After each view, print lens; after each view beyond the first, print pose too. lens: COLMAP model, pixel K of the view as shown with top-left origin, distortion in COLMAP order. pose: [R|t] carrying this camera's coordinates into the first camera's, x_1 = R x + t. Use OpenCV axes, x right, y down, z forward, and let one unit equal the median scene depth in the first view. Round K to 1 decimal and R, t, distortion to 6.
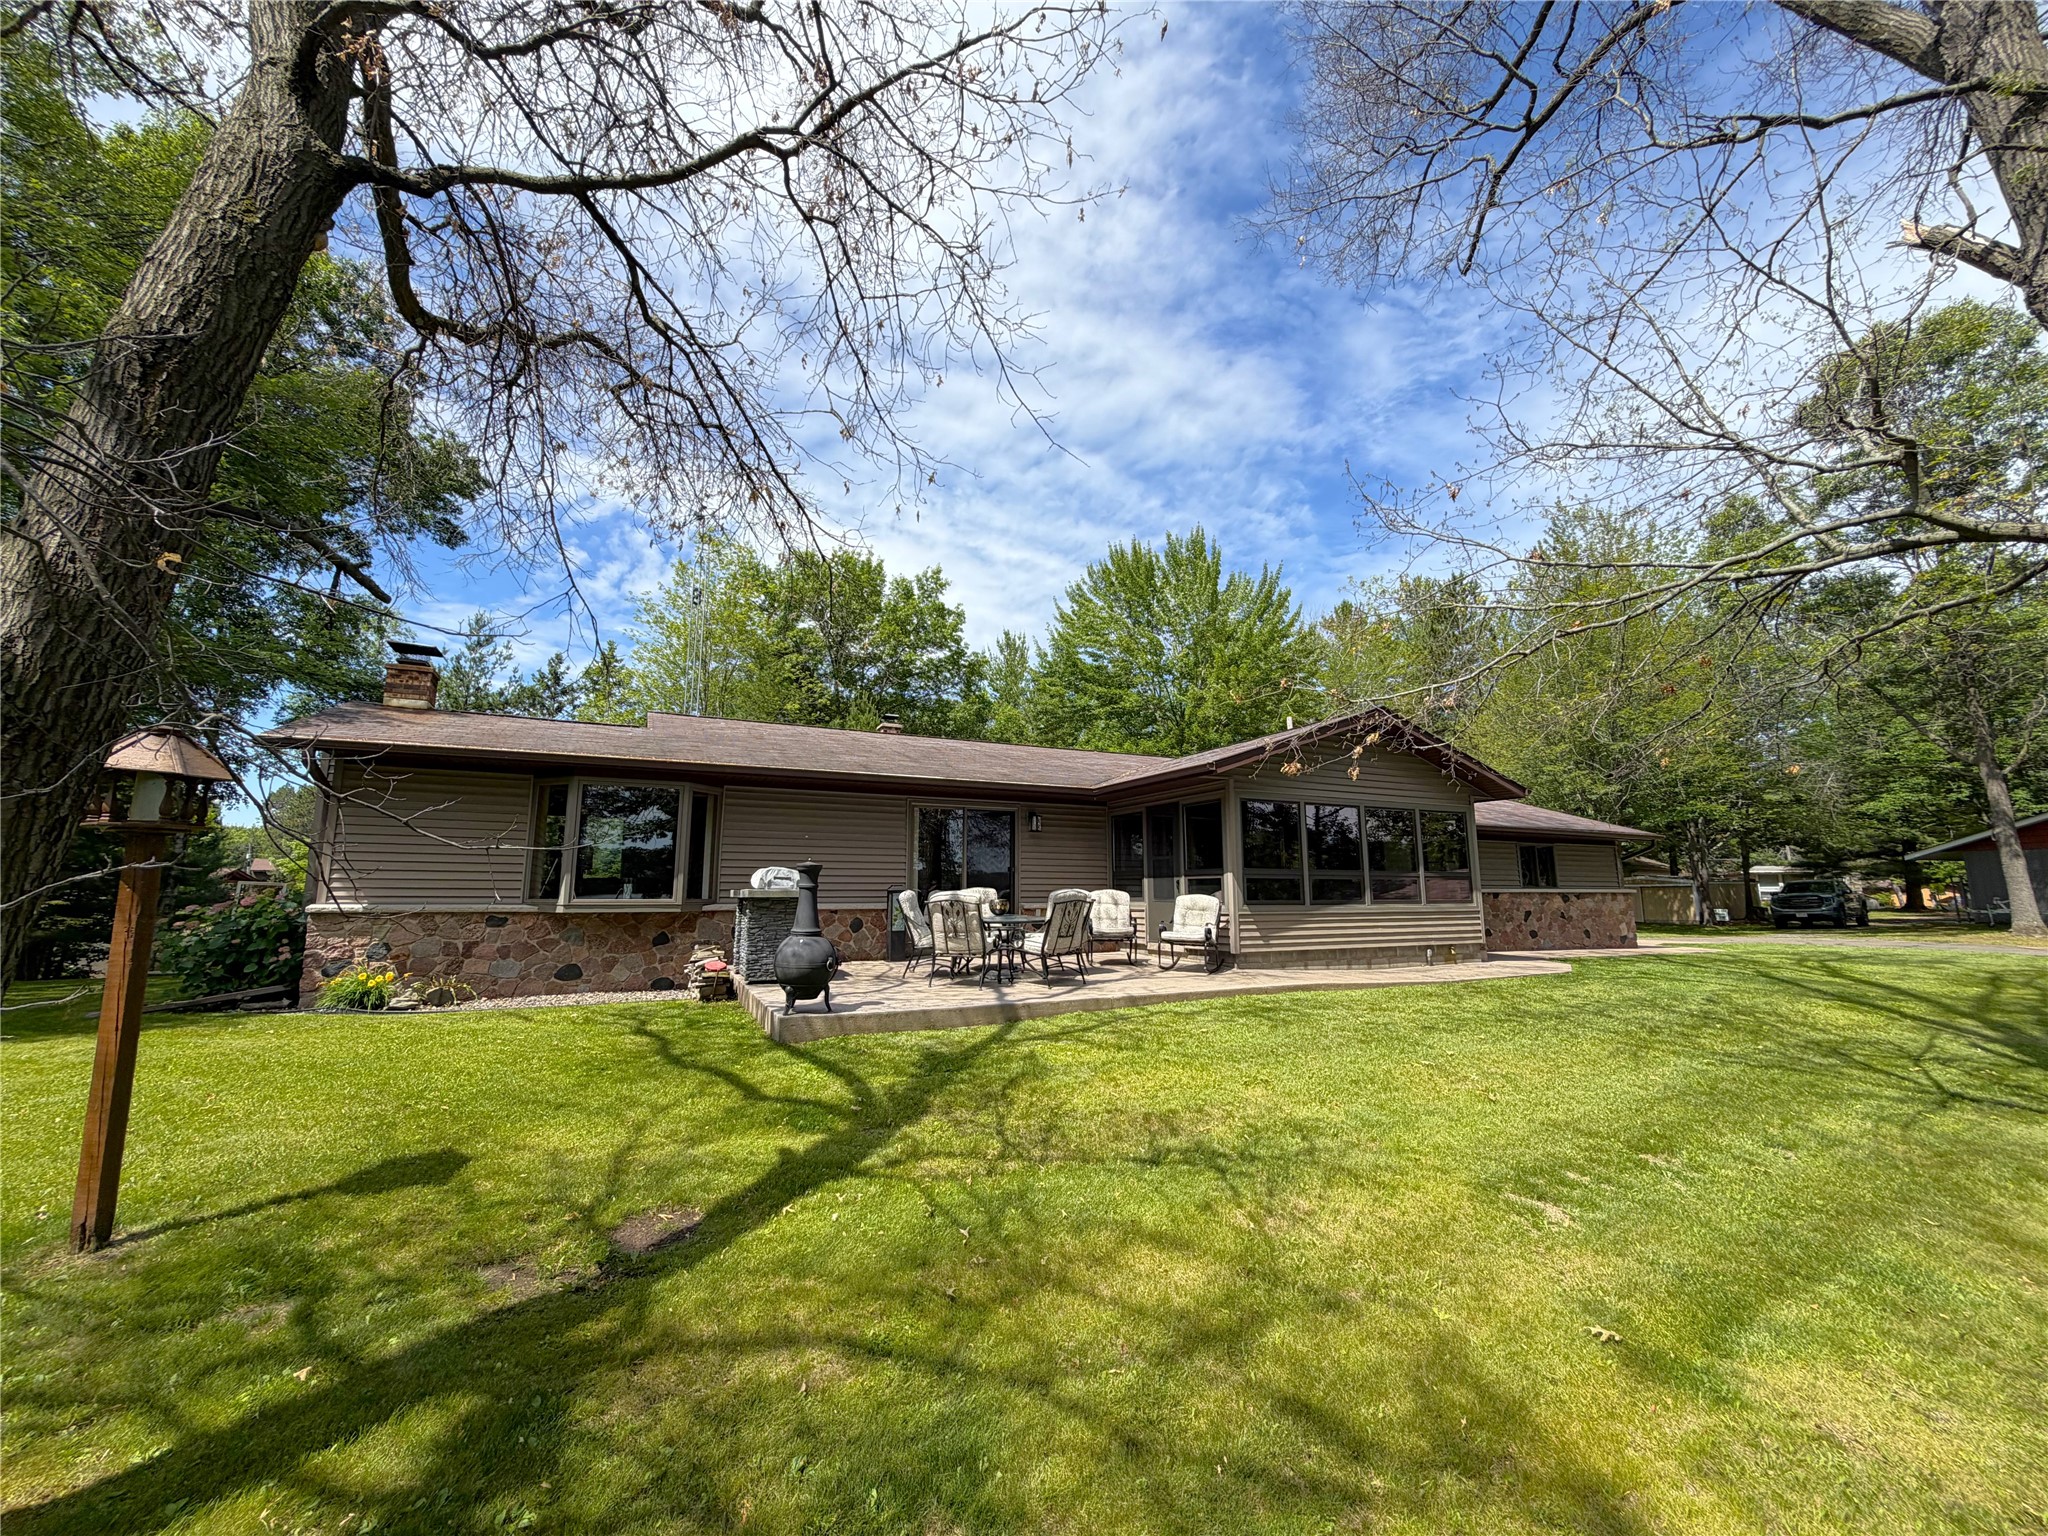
lens RADIAL K [[811.0, 0, 1011.2], [0, 811.0, 767.0], [0, 0, 1]] dist [0.000100, -0.000573]
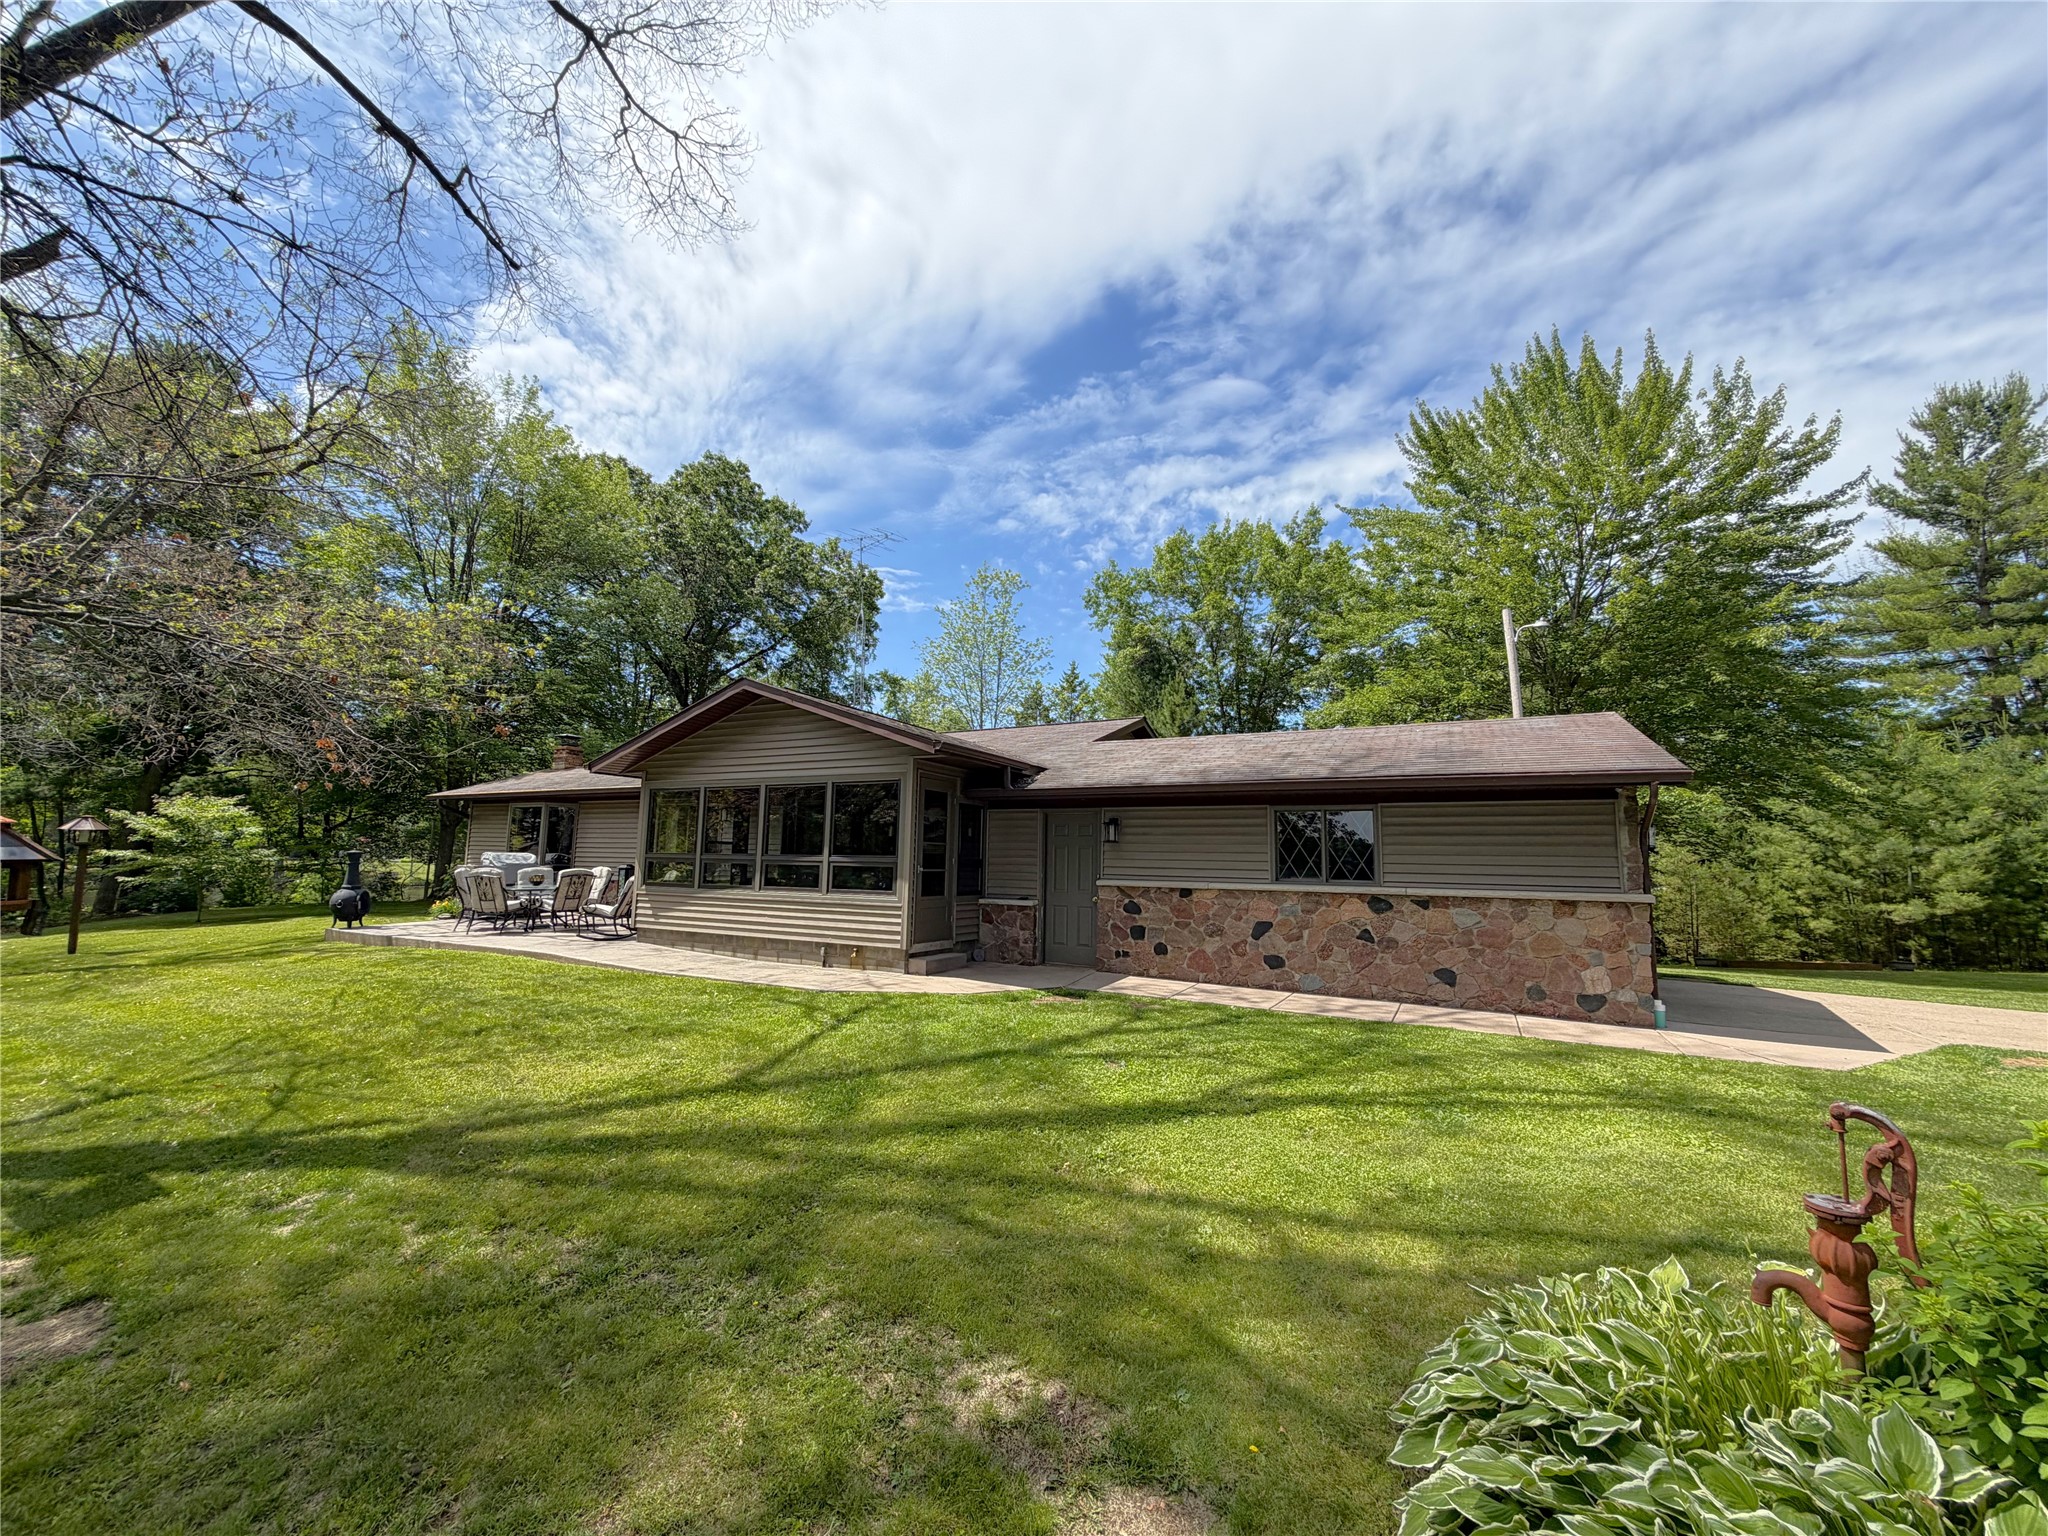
lens RADIAL K [[811.0, 0, 1011.2], [0, 811.0, 767.0], [0, 0, 1]] dist [0.000100, -0.000573]
pose [[0.601682, -0.077725, -0.794945, 0.462612], [0.104133, 0.994393, -0.018410, 0.026437], [0.791918, -0.071703, 0.606402, 0.232243]]
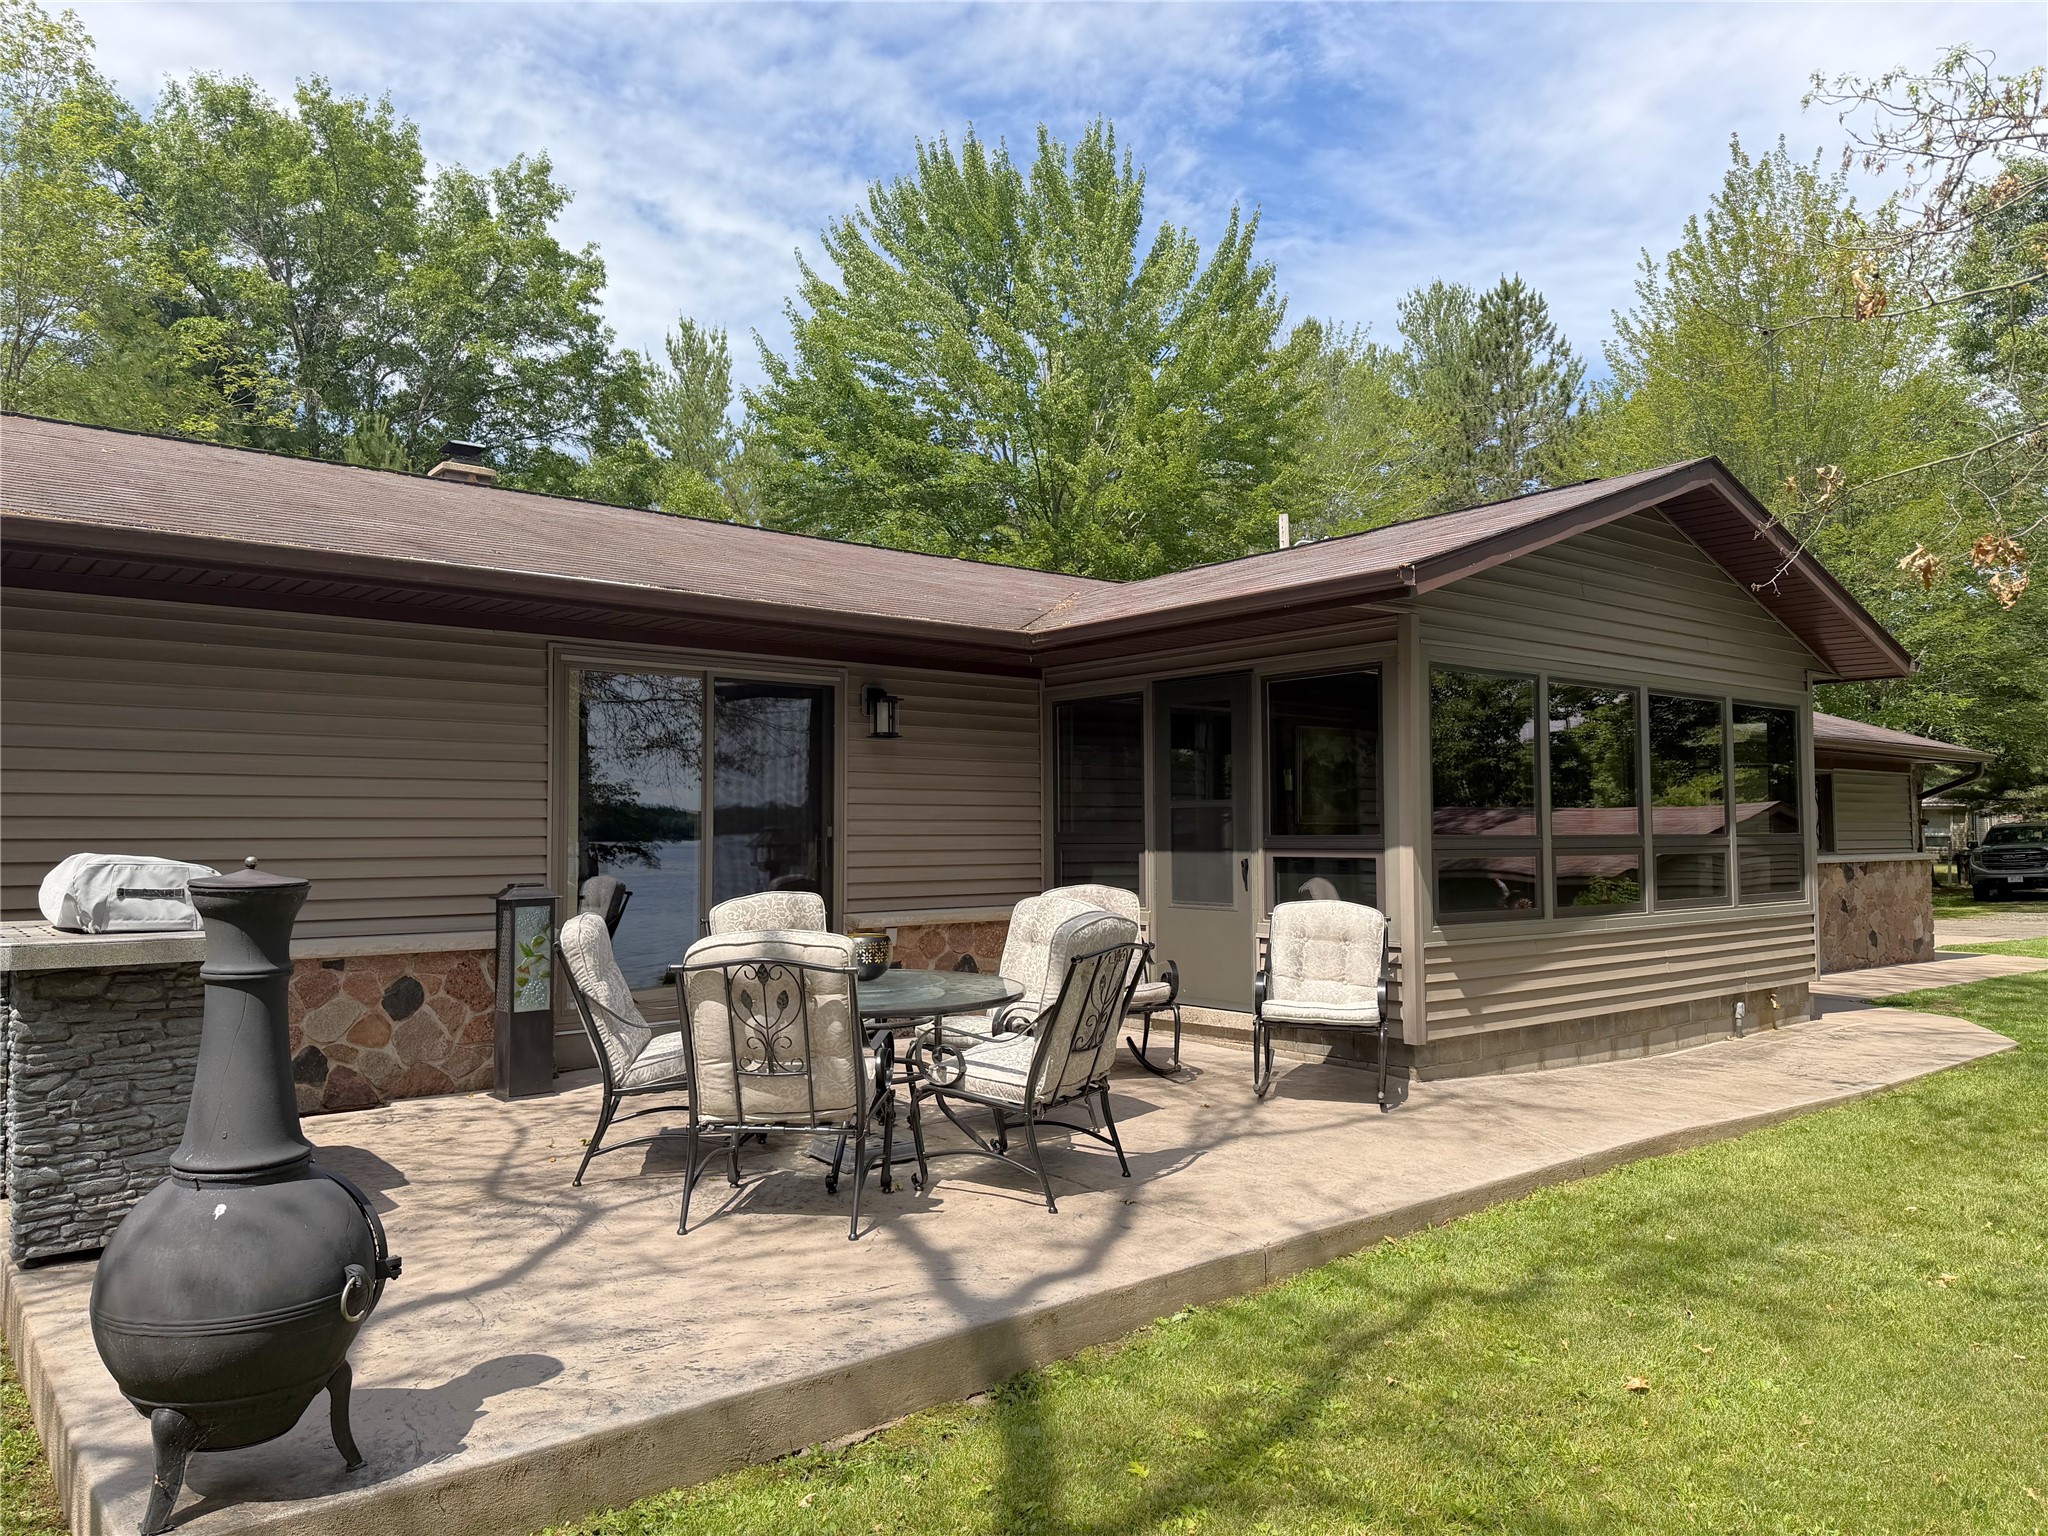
lens RADIAL K [[1424.6, 0, 1024.0], [0, 1424.6, 768.0], [0, 0, 1]] dist [0.093852, -0.151947]
pose [[0.969516, 0.006225, 0.244951, -0.028009], [-0.032431, 0.994142, 0.103101, 0.007697], [-0.242874, -0.107902, 0.964038, 0.114353]]
